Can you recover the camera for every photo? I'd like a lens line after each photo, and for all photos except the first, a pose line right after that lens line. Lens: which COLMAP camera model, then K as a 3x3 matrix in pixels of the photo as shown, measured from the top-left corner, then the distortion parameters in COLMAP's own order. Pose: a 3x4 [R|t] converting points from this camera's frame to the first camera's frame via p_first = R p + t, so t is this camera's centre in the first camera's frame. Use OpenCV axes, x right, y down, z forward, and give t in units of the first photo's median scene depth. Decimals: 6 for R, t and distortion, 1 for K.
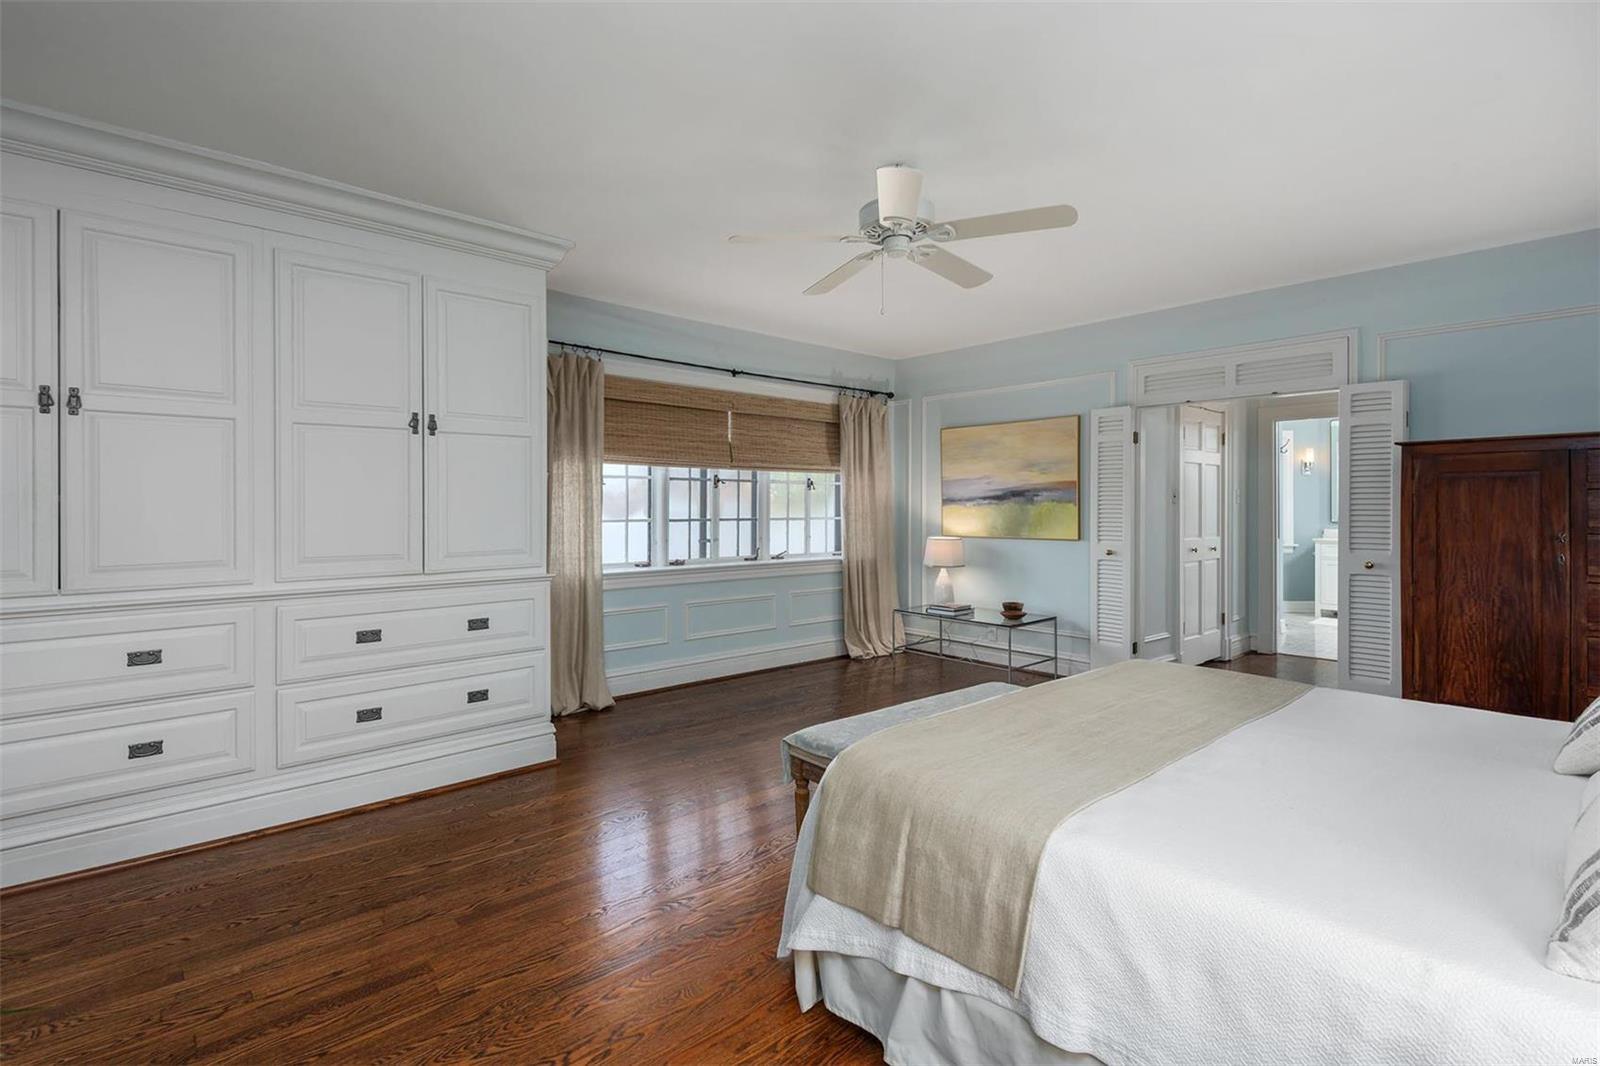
lens RADIAL K [[748.8, 0, 798.0], [0, 748.8, 508.3], [0, 0, 1]] dist [0.001781, 0.000144]
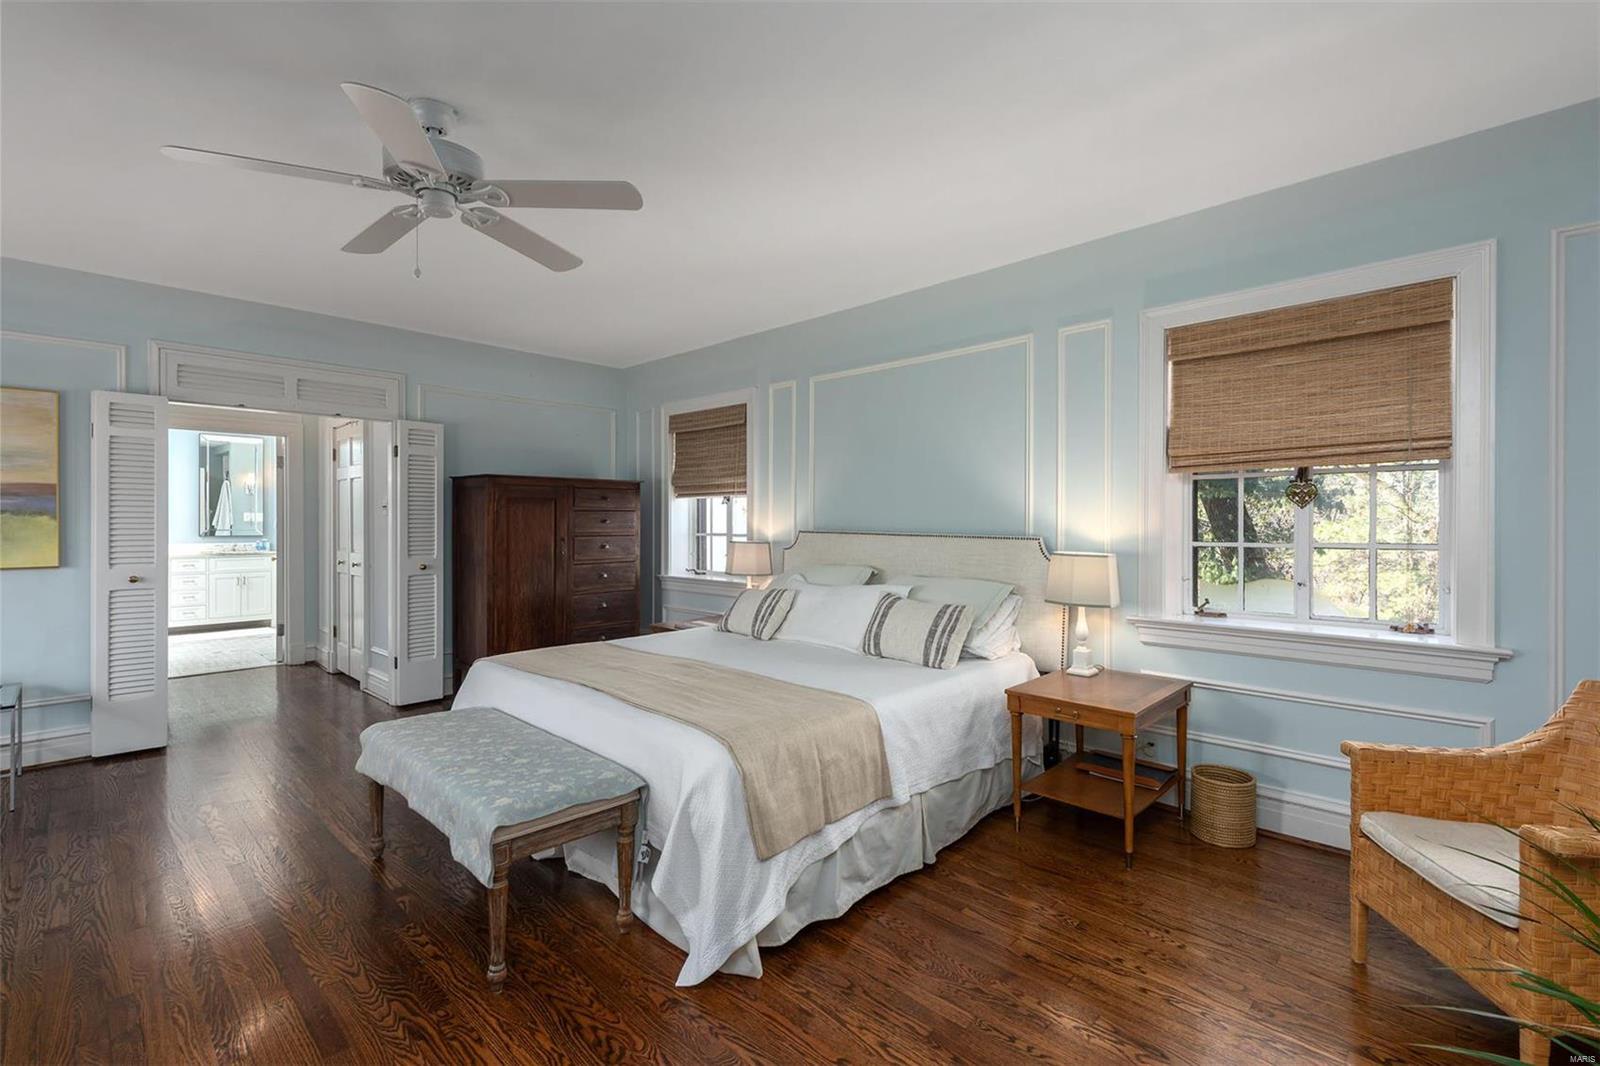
lens RADIAL K [[713.1, 0, 794.1], [0, 713.1, 524.8], [0, 0, 1]] dist [-0.000689, -0.000046]
pose [[-0.080509, -0.005689, 0.996738, -0.487729], [0.002752, 0.999979, 0.005929, -0.000564], [-0.996750, 0.003221, -0.080492, 0.484243]]
